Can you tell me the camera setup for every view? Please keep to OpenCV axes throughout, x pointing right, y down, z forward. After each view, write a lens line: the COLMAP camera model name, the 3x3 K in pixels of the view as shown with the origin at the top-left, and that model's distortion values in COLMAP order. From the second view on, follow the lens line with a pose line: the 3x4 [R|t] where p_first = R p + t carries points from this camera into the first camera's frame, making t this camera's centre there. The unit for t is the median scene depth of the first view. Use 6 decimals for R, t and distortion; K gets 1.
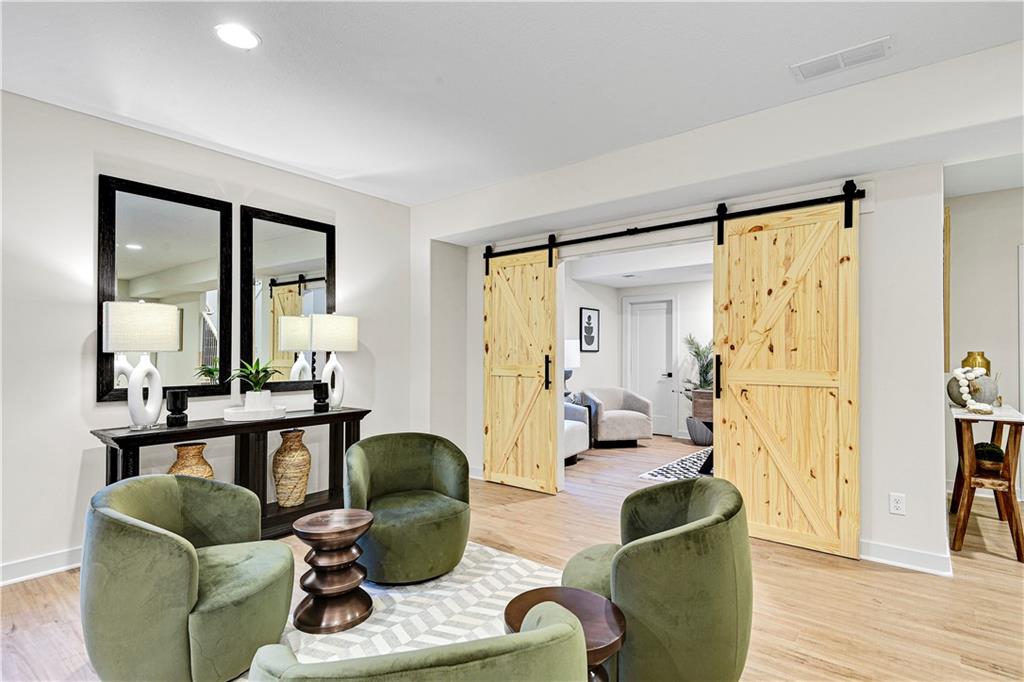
lens RADIAL K [[529.4, 0, 514.6], [0, 529.4, 347.3], [0, 0, 1]] dist [0.034045, 0.000400]
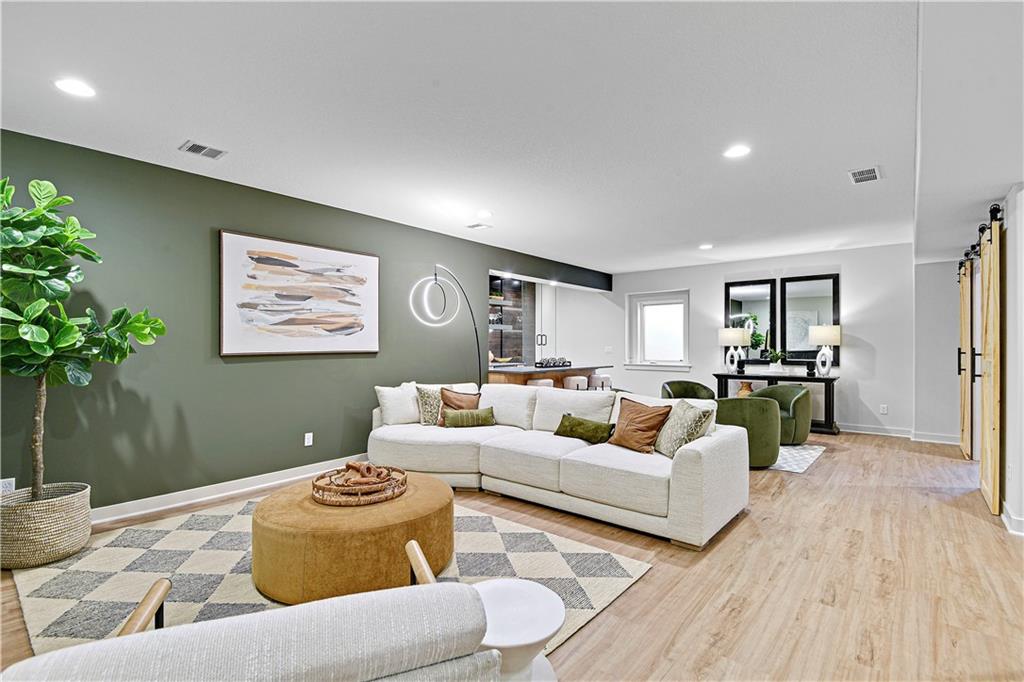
lens RADIAL K [[490.8, 0, 510.4], [0, 490.8, 346.6], [0, 0, 1]] dist [0.044495, -0.025506]
pose [[-0.023614, 0.003434, -0.999715, 1.381404], [0.013097, 0.999909, 0.003125, -0.006830], [0.999635, -0.013019, -0.023657, -0.050381]]
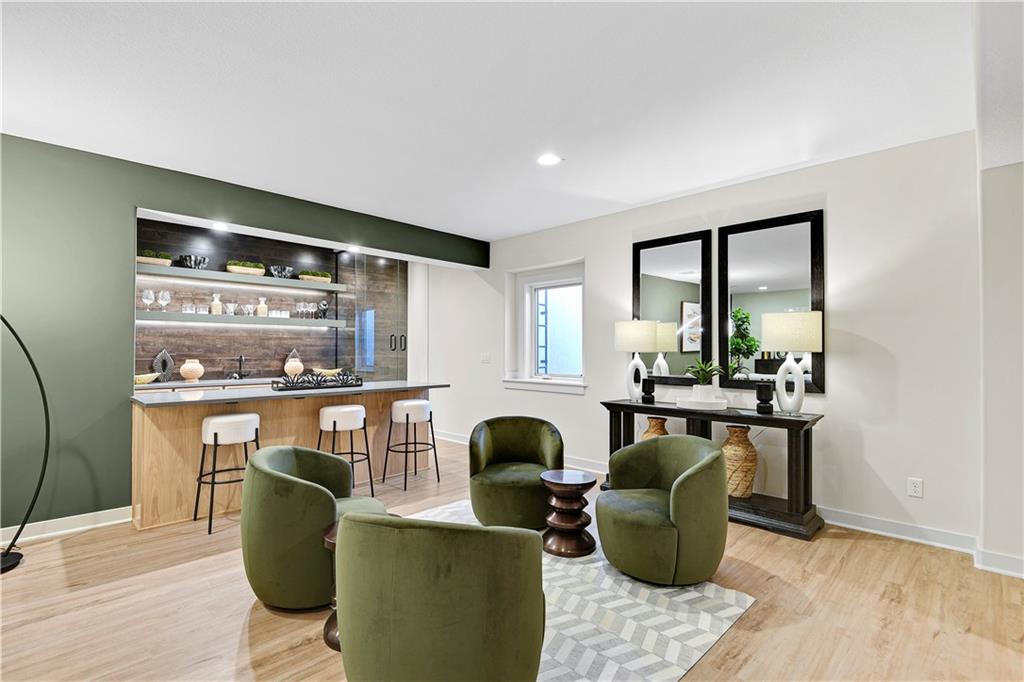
lens RADIAL K [[478.3, 0, 512.7], [0, 478.3, 346.5], [0, 0, 1]] dist [0.002584, -0.006788]
pose [[-0.115328, -0.010236, -0.993275, 0.527592], [0.007823, 0.999907, -0.011212, 0.004470], [0.993297, -0.009063, -0.115237, 0.599803]]
